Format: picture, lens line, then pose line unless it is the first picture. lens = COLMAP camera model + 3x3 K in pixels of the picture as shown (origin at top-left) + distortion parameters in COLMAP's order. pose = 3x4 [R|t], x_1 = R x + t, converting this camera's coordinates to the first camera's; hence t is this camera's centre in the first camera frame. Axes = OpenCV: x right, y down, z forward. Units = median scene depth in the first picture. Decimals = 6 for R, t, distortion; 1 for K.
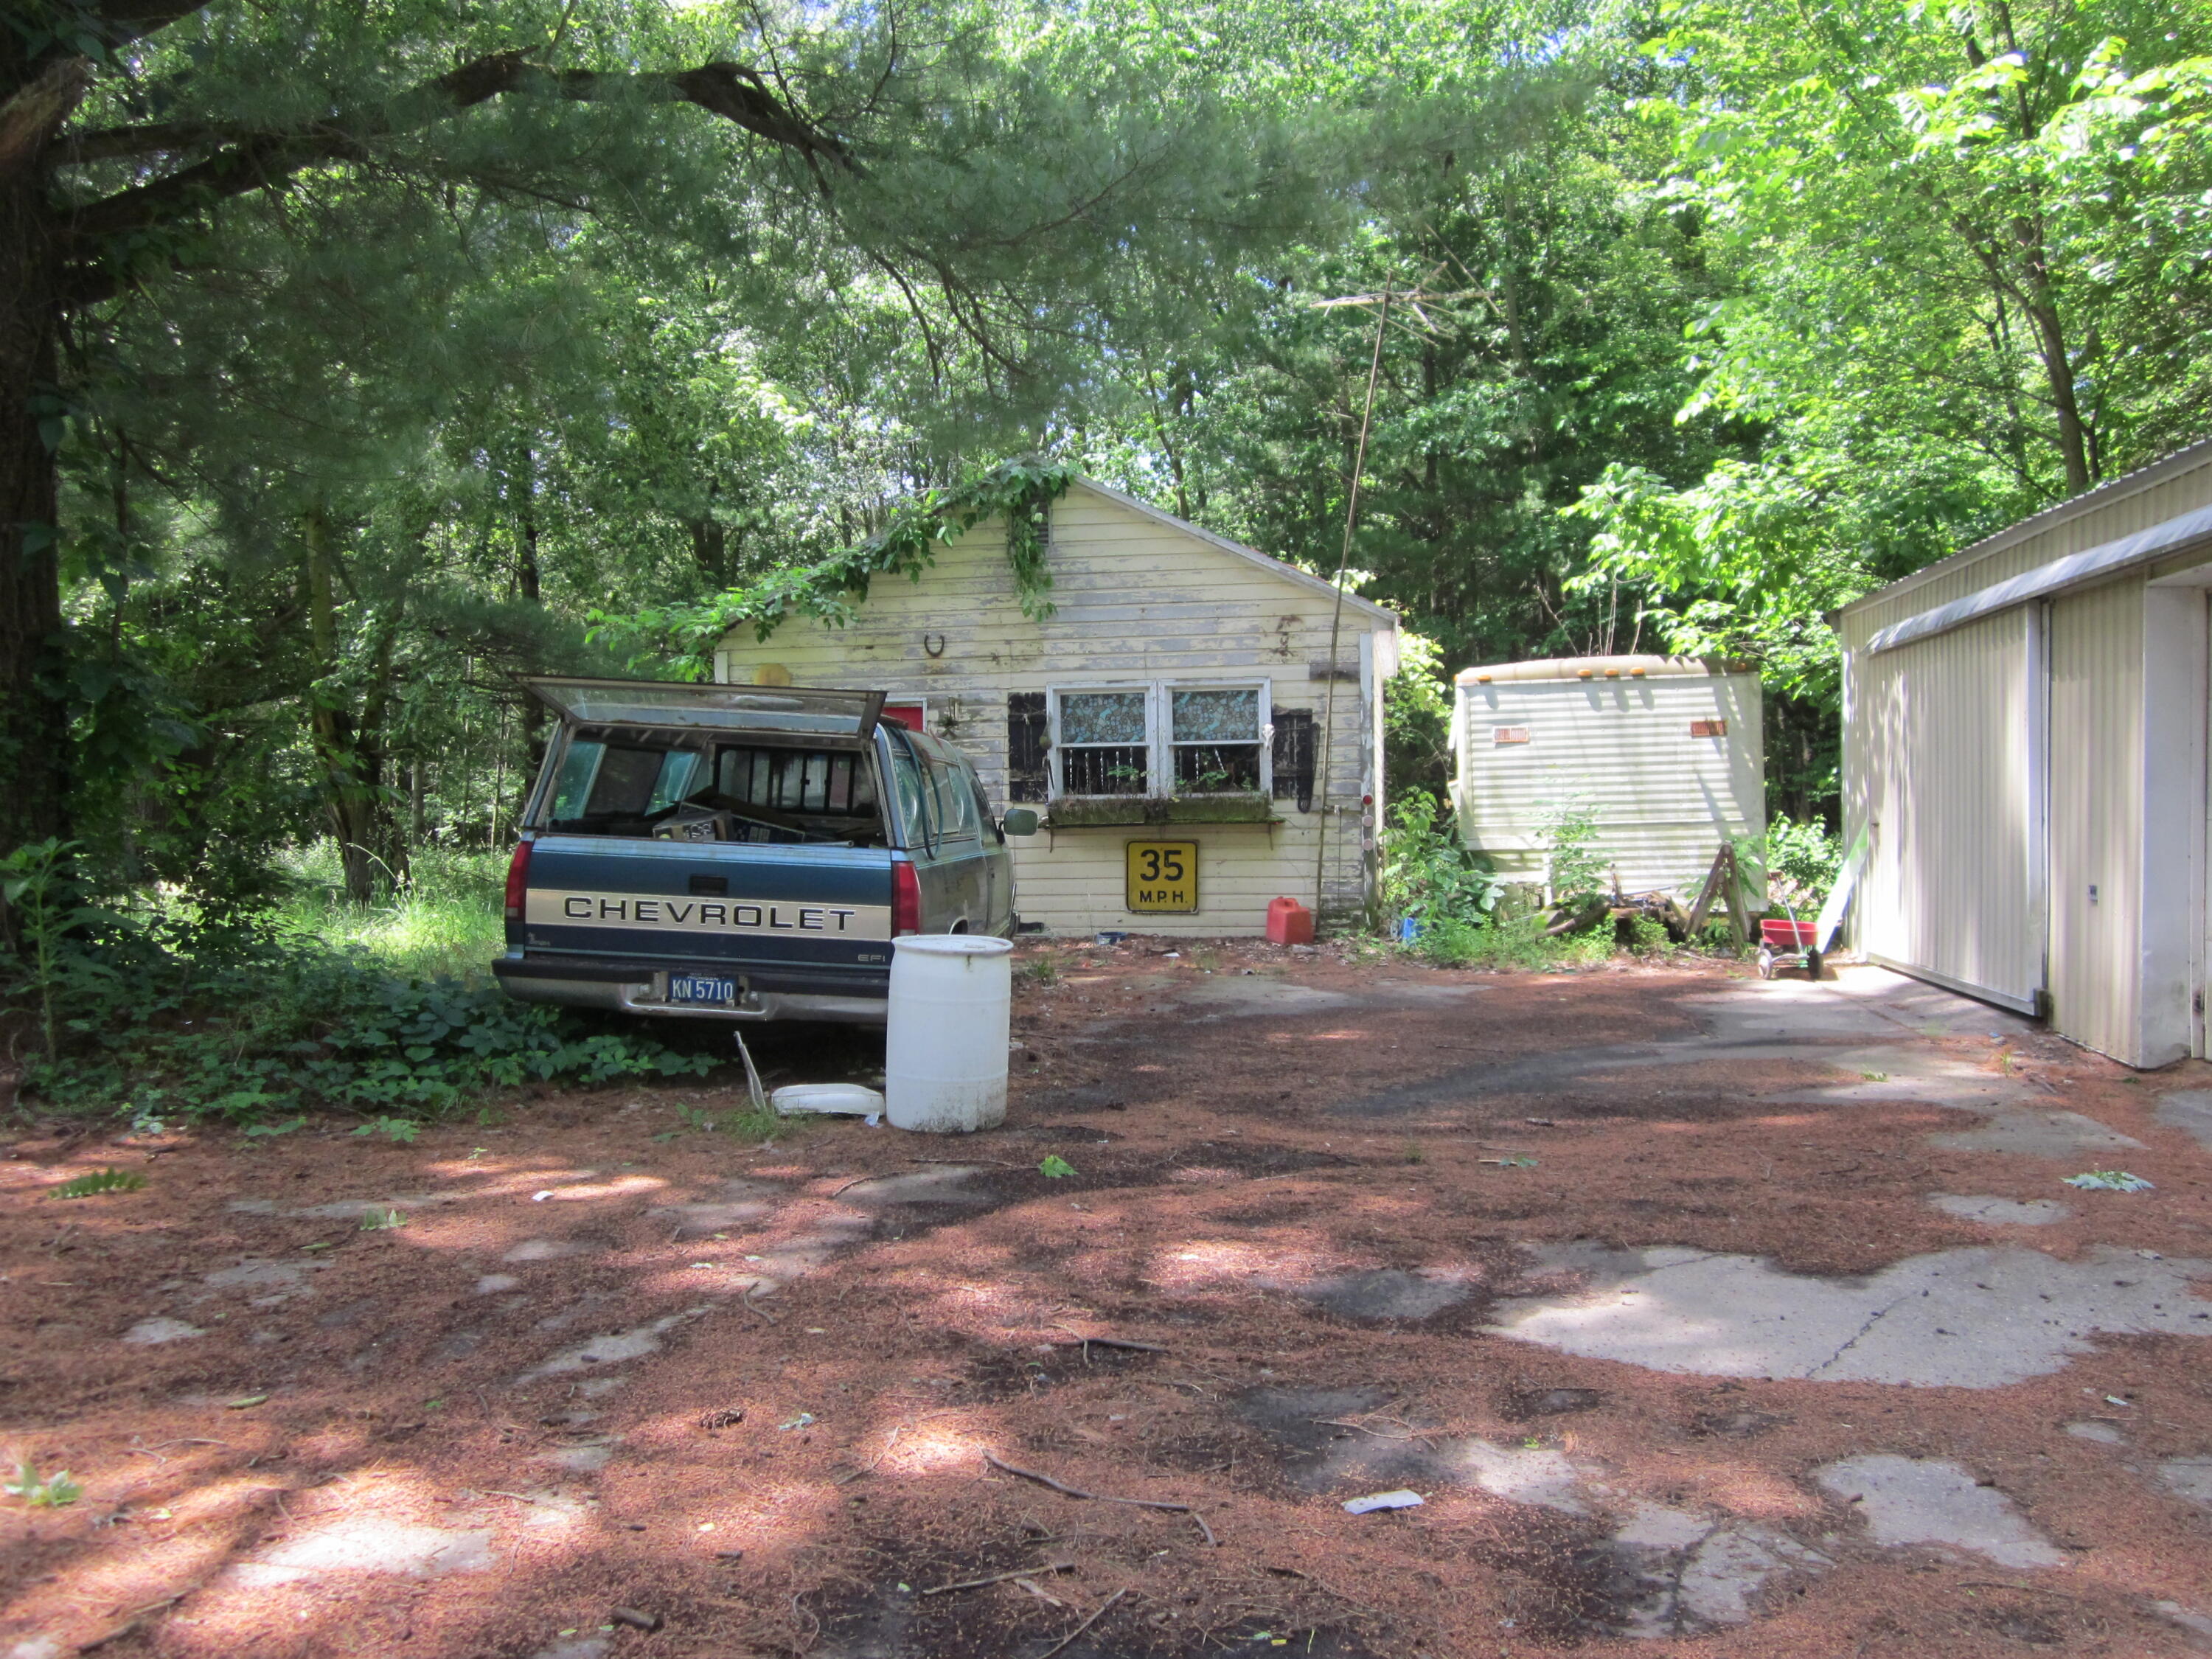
lens RADIAL K [[1851.5, 0, 1105.5], [0, 1851.5, 839.1], [0, 0, 1]] dist [-0.035632, 0.026944]
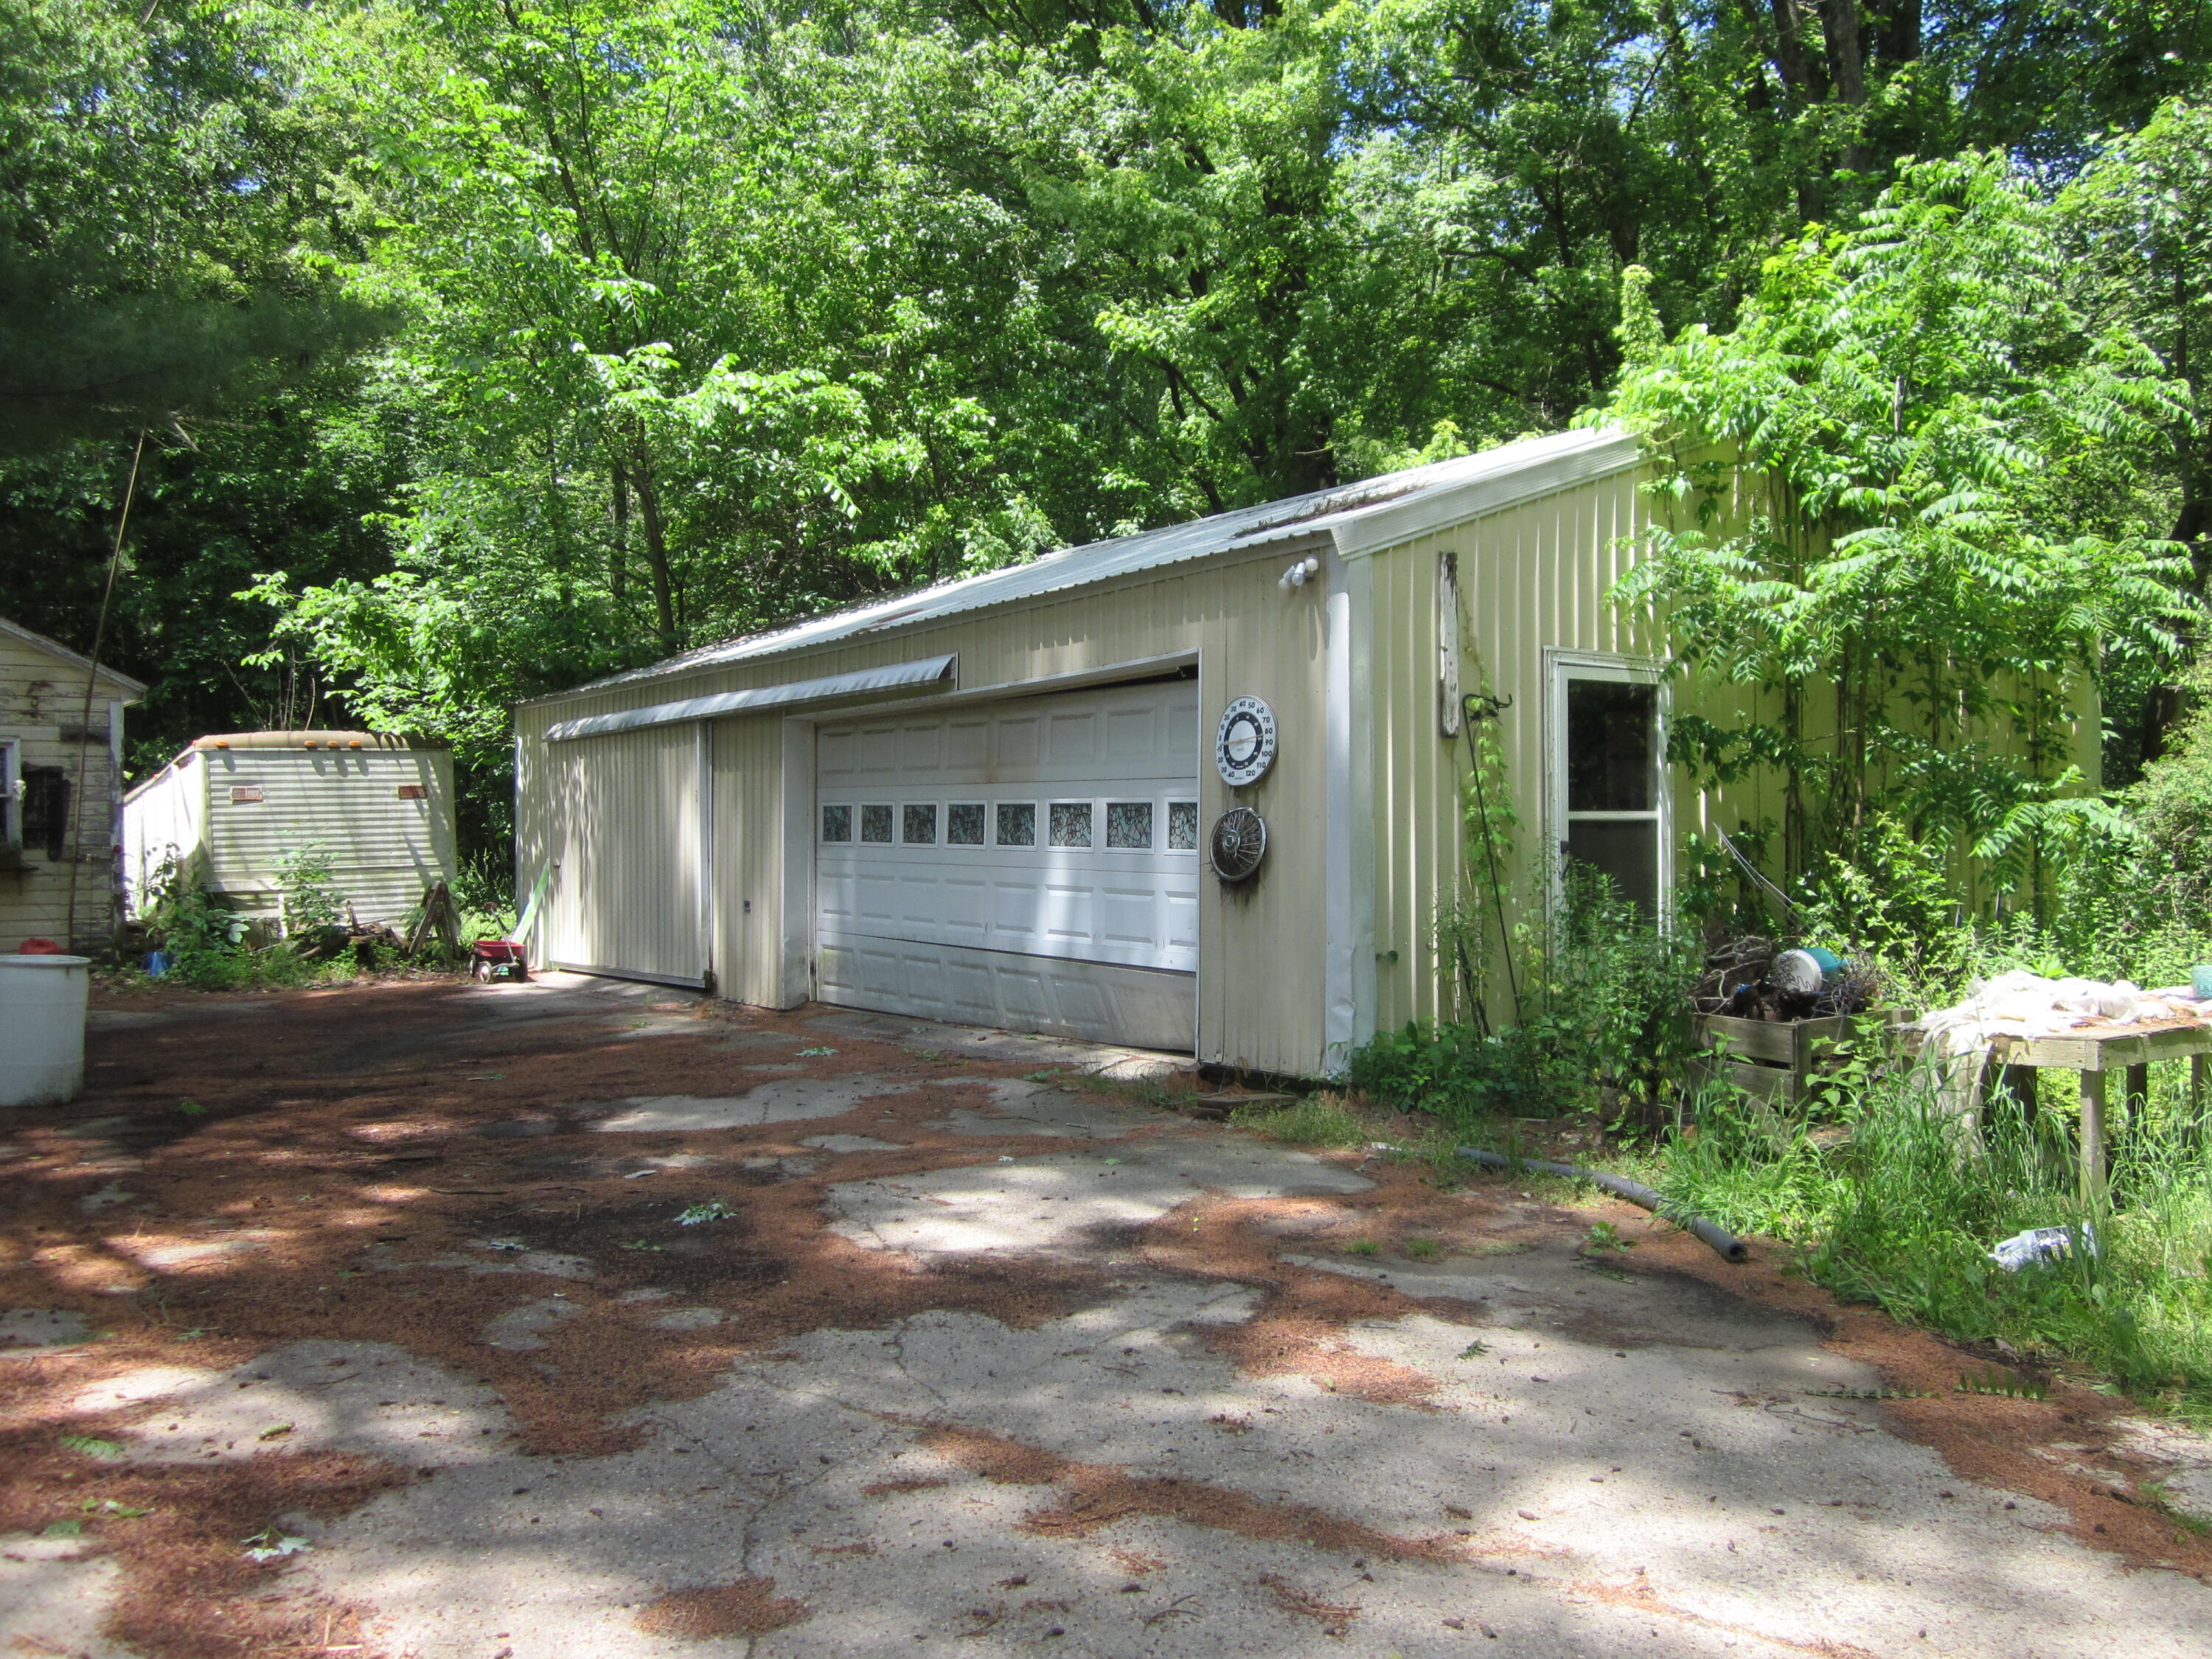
lens RADIAL K [[1984.1, 0, 1106.0], [0, 1984.1, 832.3], [0, 0, 1]] dist [-0.010727, -0.006133]
pose [[0.695435, 0.004997, 0.718572, -0.314021], [0.017311, 0.999569, -0.023705, 0.007593], [-0.718381, 0.028925, 0.695048, -0.275922]]
